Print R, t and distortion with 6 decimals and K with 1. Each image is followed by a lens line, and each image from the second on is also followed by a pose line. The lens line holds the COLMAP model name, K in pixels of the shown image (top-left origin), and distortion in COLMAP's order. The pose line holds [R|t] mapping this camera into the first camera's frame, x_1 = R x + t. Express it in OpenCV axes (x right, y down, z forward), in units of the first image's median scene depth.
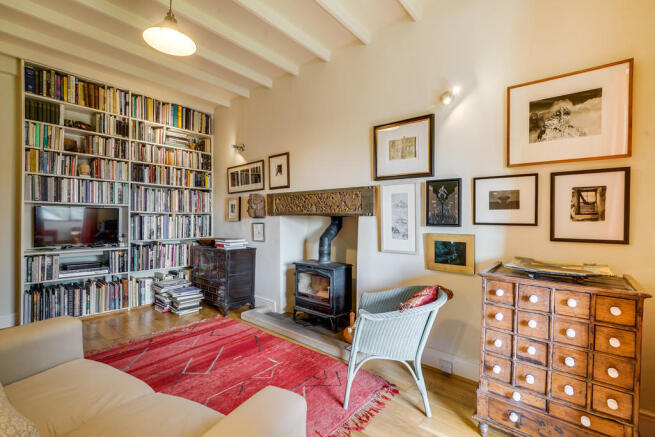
lens RADIAL K [[296.1, 0, 326.8], [0, 296.1, 217.8], [0, 0, 1]] dist [-0.002631, 0.000059]
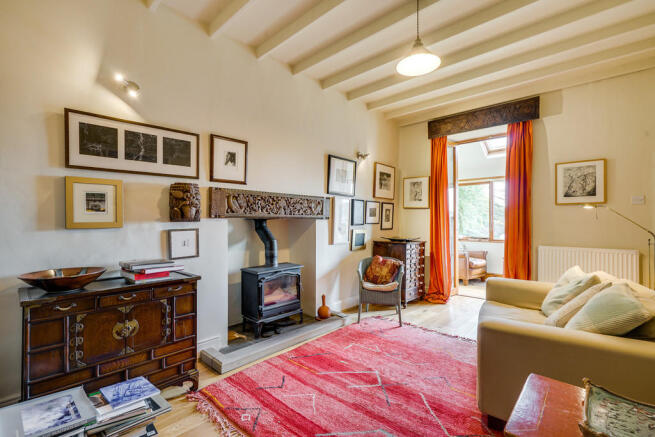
lens RADIAL K [[296.1, 0, 326.8], [0, 296.1, 217.8], [0, 0, 1]] dist [-0.002631, 0.000059]
pose [[0.038639, 0.003588, 0.999247, -1.119052], [-0.003146, 0.999989, -0.003469, -0.007669], [-0.999248, -0.003010, 0.038650, 0.879200]]
